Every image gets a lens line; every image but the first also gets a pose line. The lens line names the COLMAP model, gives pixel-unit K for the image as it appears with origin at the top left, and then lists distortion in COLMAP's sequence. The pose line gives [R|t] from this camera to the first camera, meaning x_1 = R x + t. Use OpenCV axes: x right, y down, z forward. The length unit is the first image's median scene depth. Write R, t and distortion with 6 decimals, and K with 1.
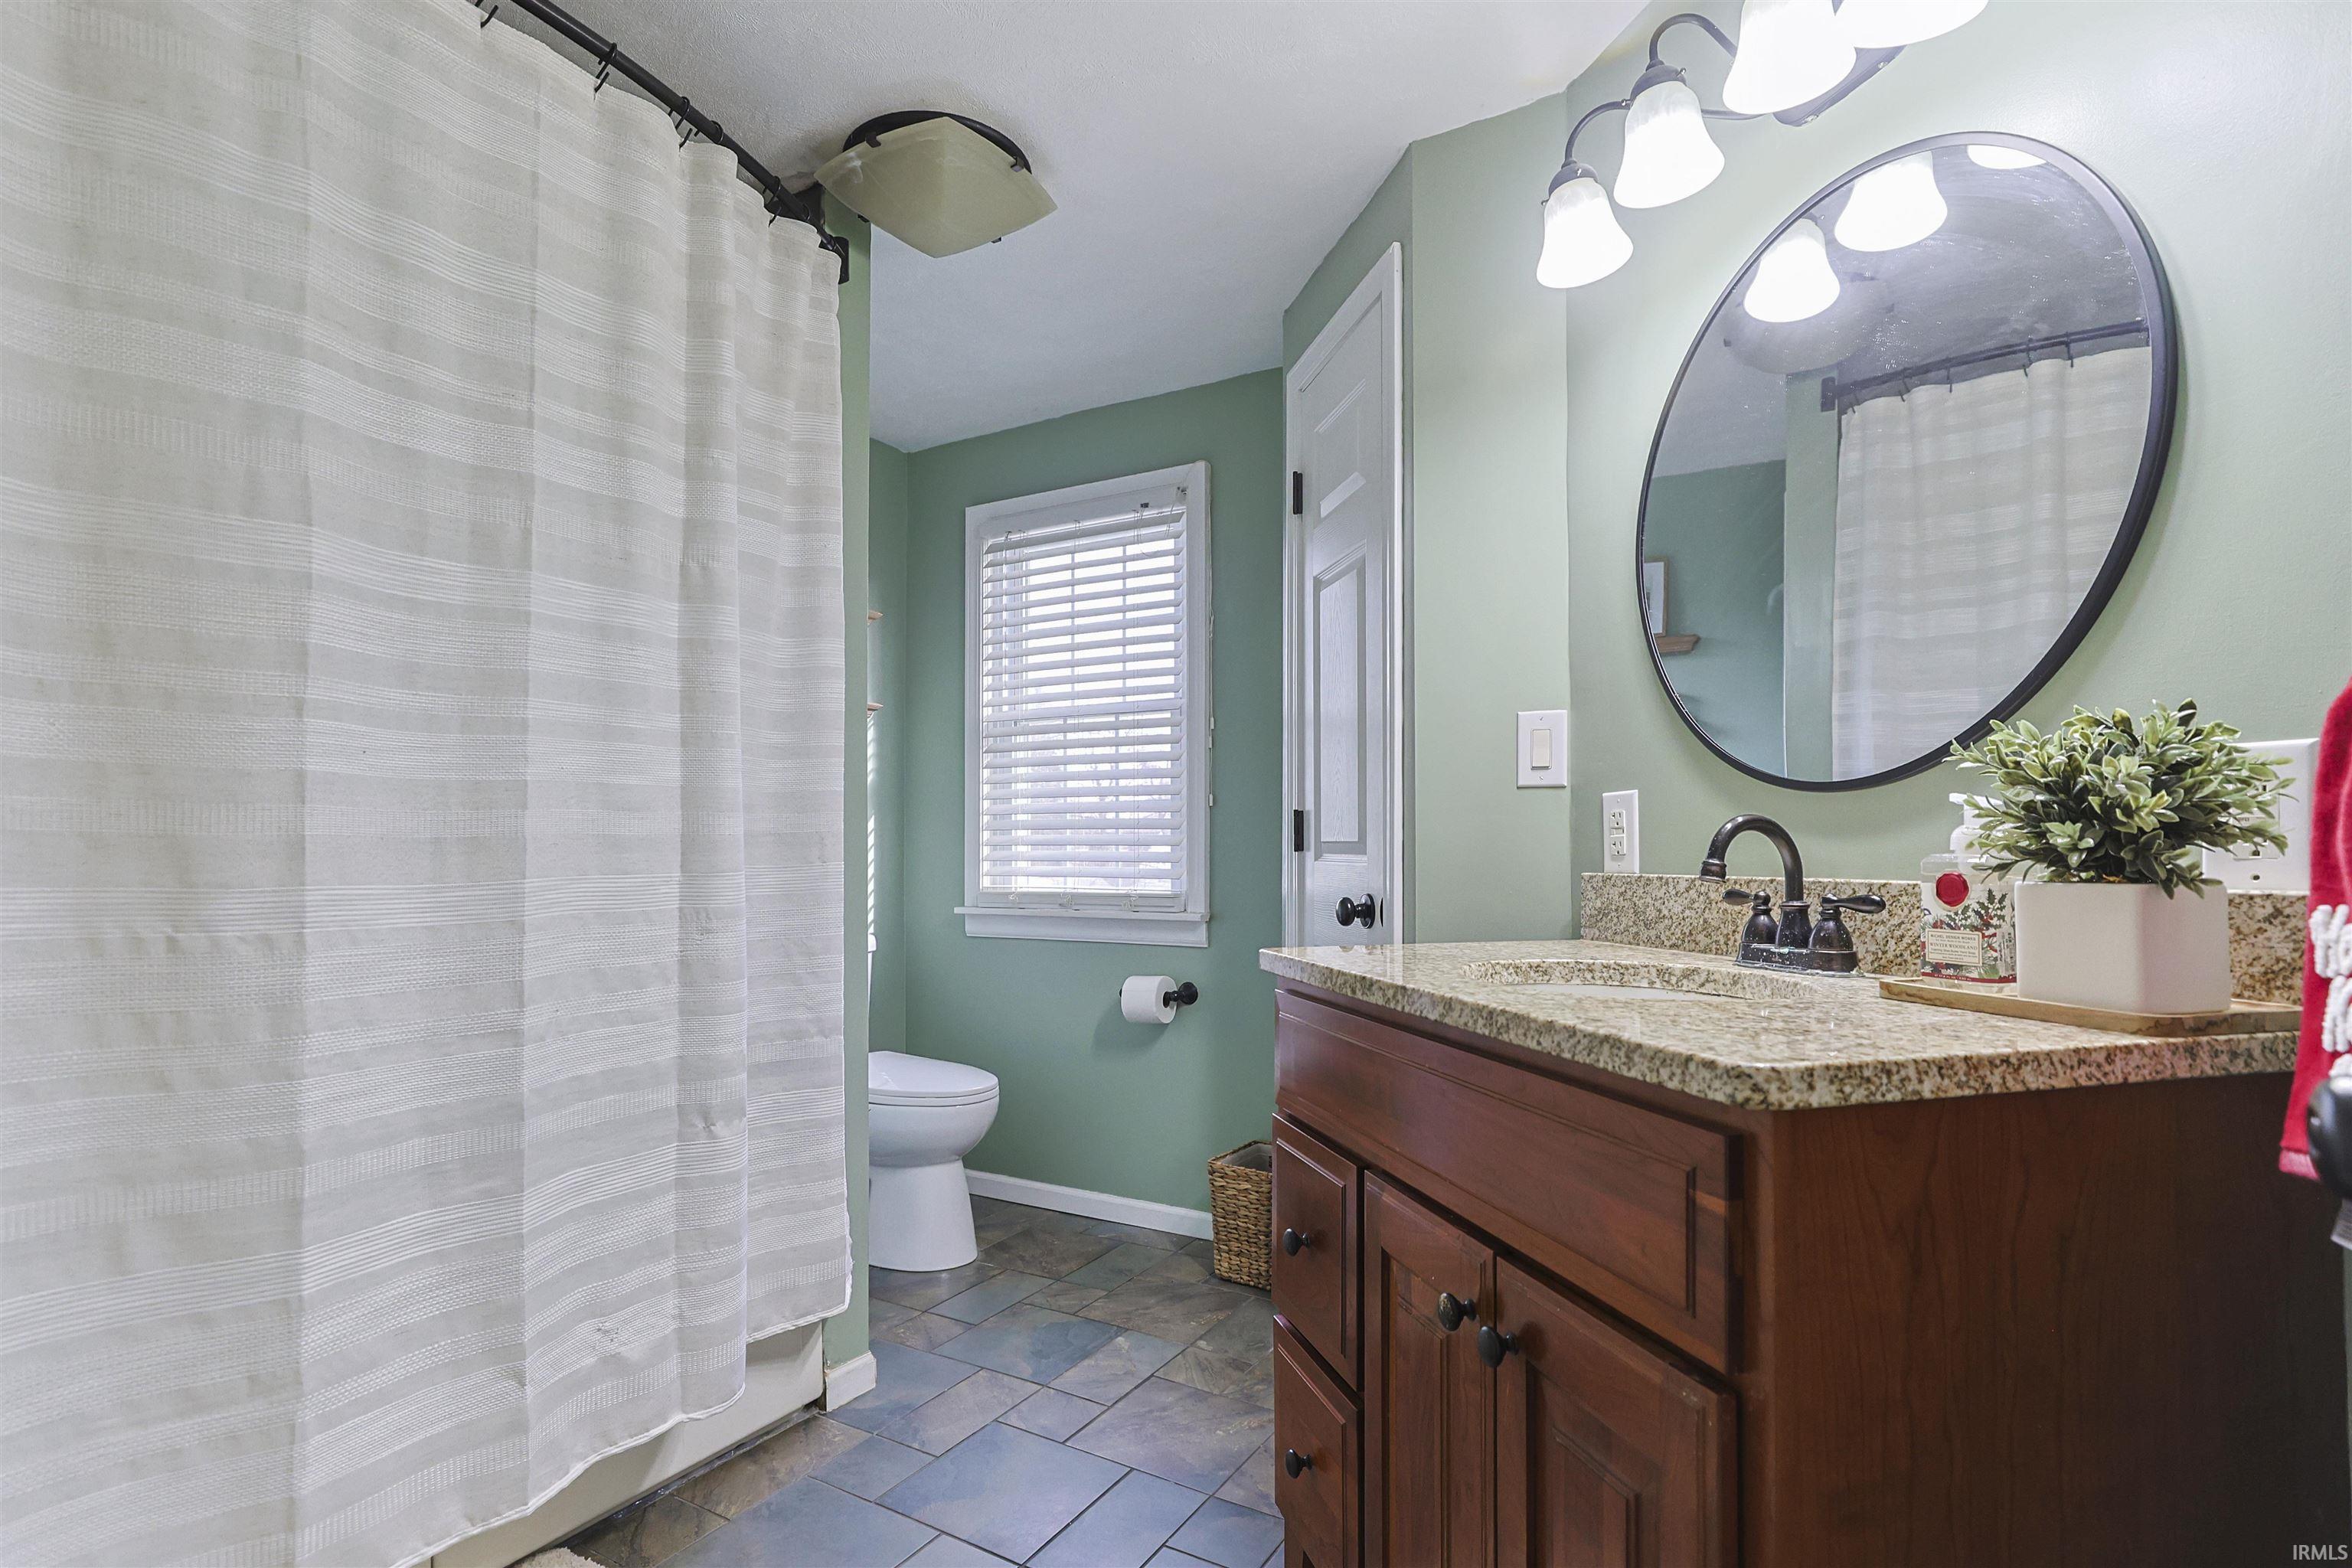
lens RADIAL K [[1156.4, 0, 1232.4], [0, 1156.4, 798.9], [0, 0, 1]] dist [-0.014157, 0.015197]
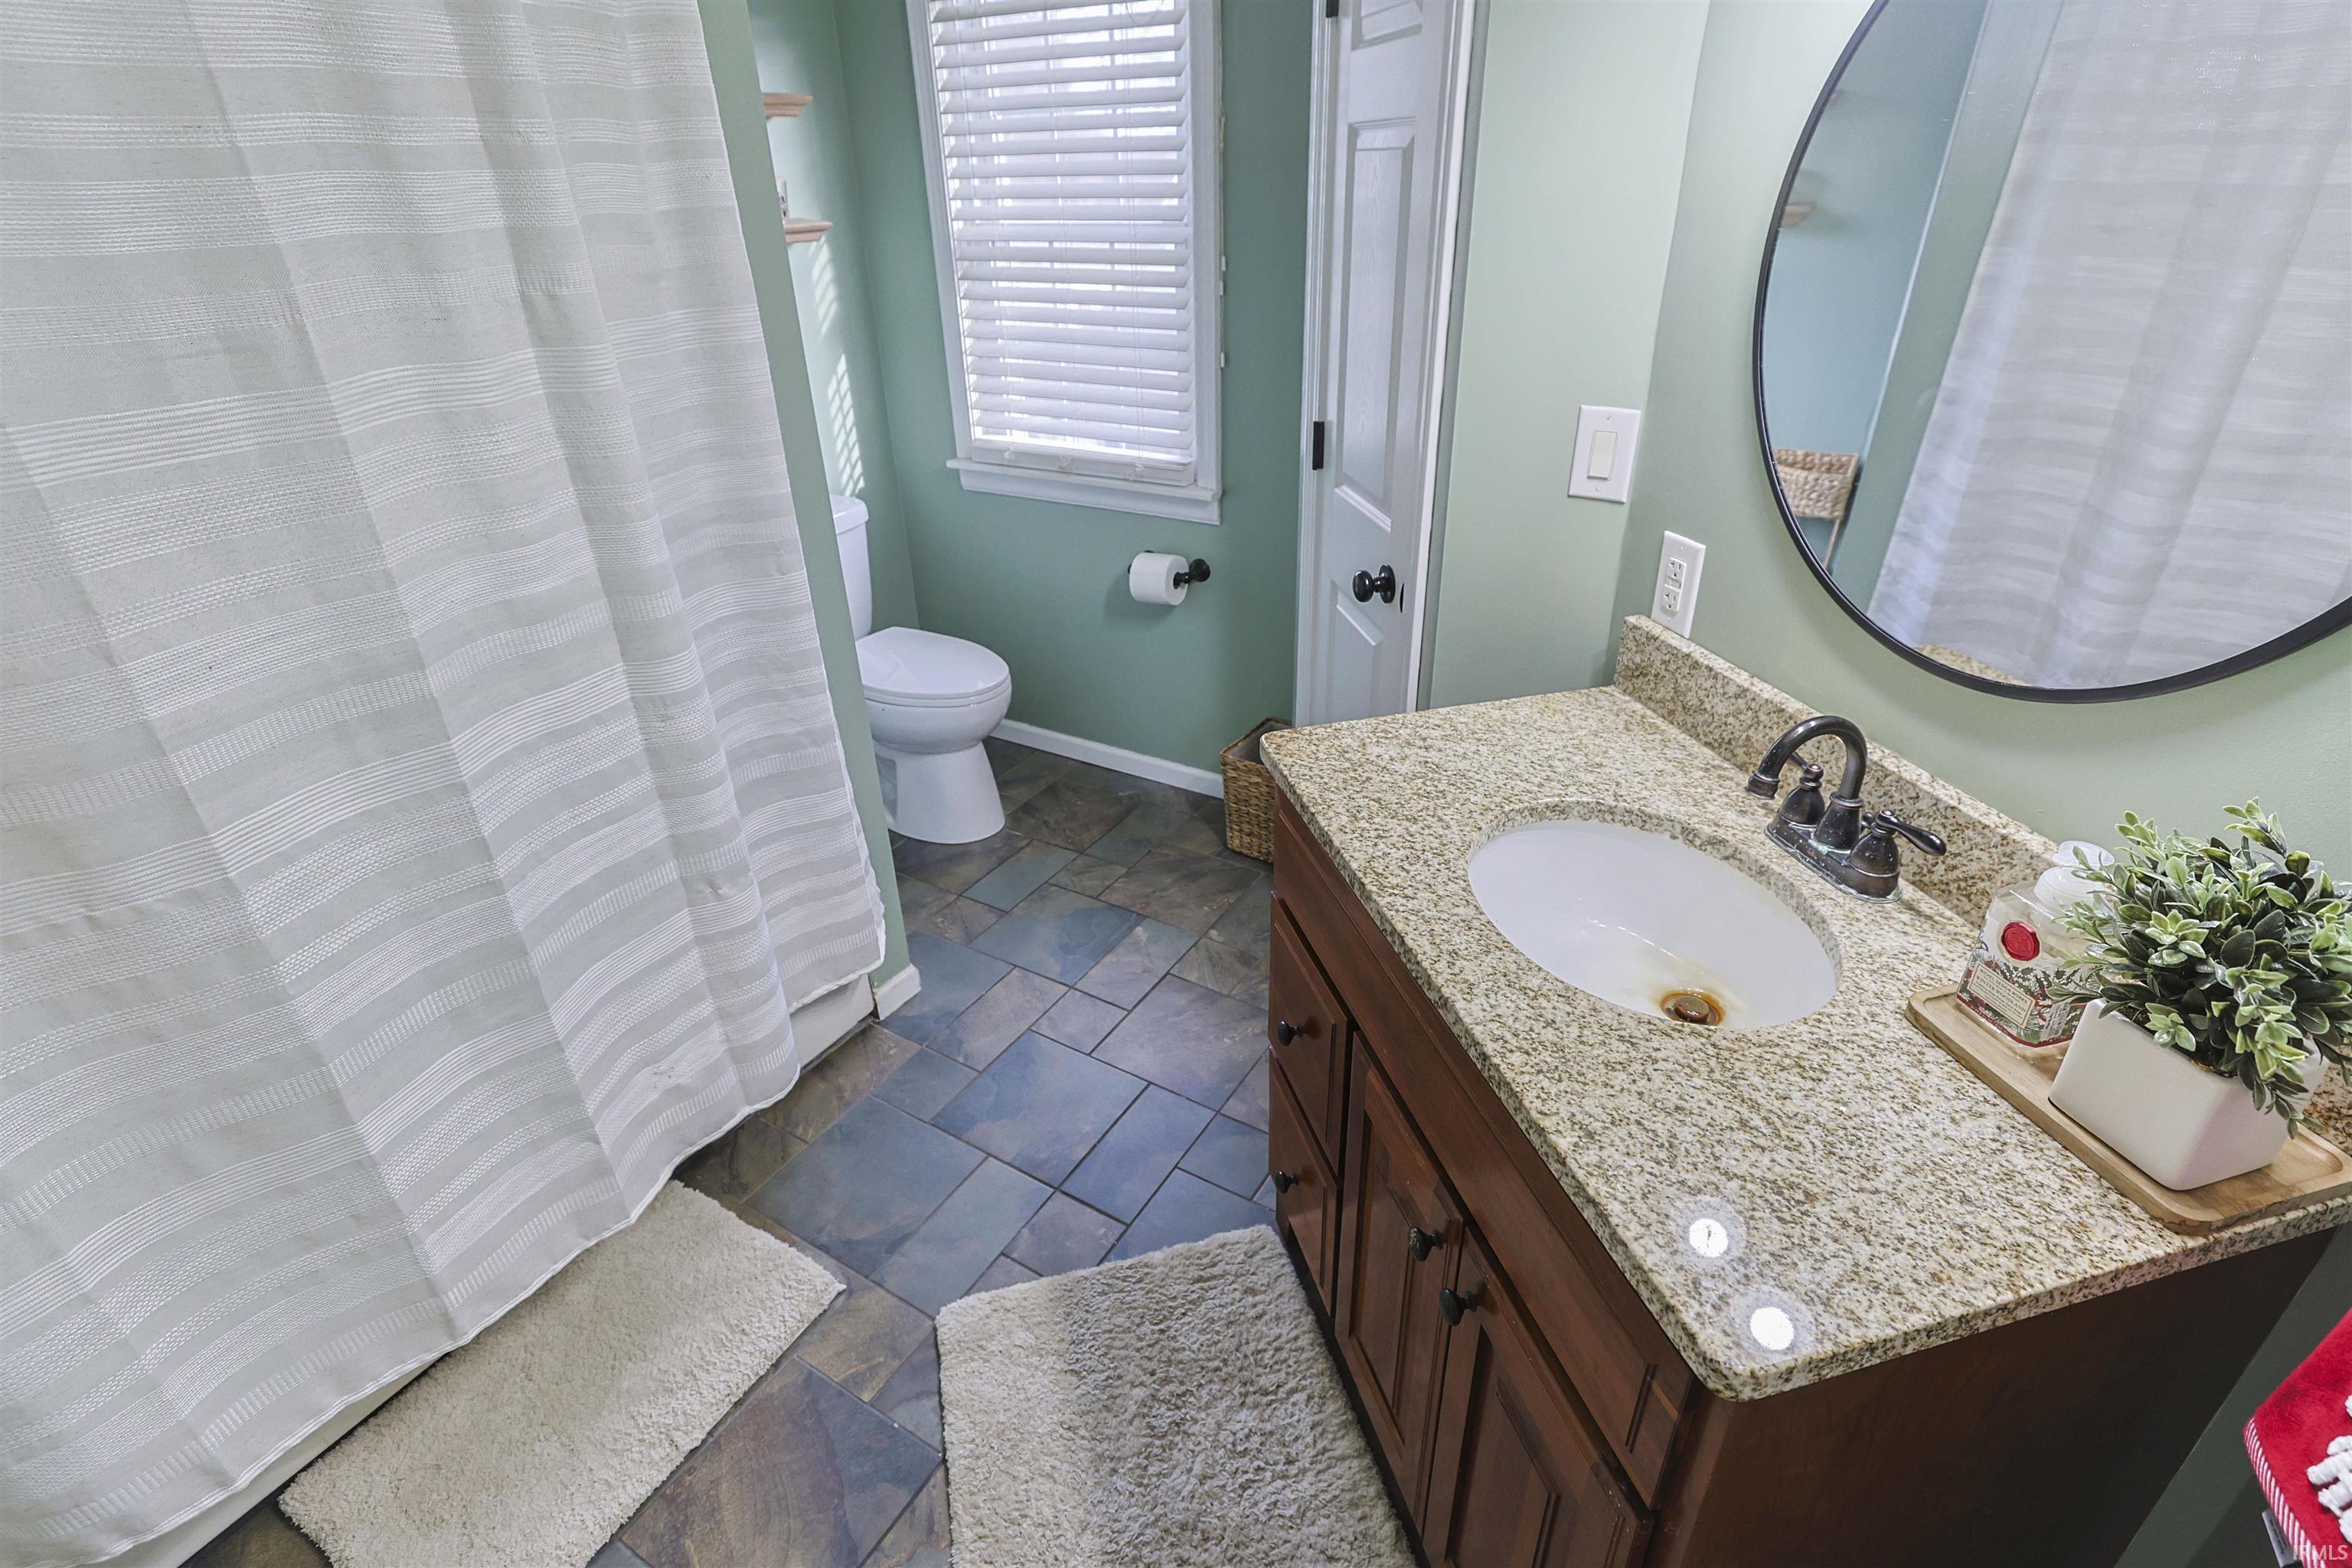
lens RADIAL K [[1156.4, 0, 1232.4], [0, 1156.4, 798.9], [0, 0, 1]] dist [-0.014157, 0.015197]
pose [[0.999738, 0.009626, -0.020787, 0.015197], [0.001782, 0.872001, 0.489501, -0.204214], [0.022838, -0.489410, 0.871755, 0.118824]]
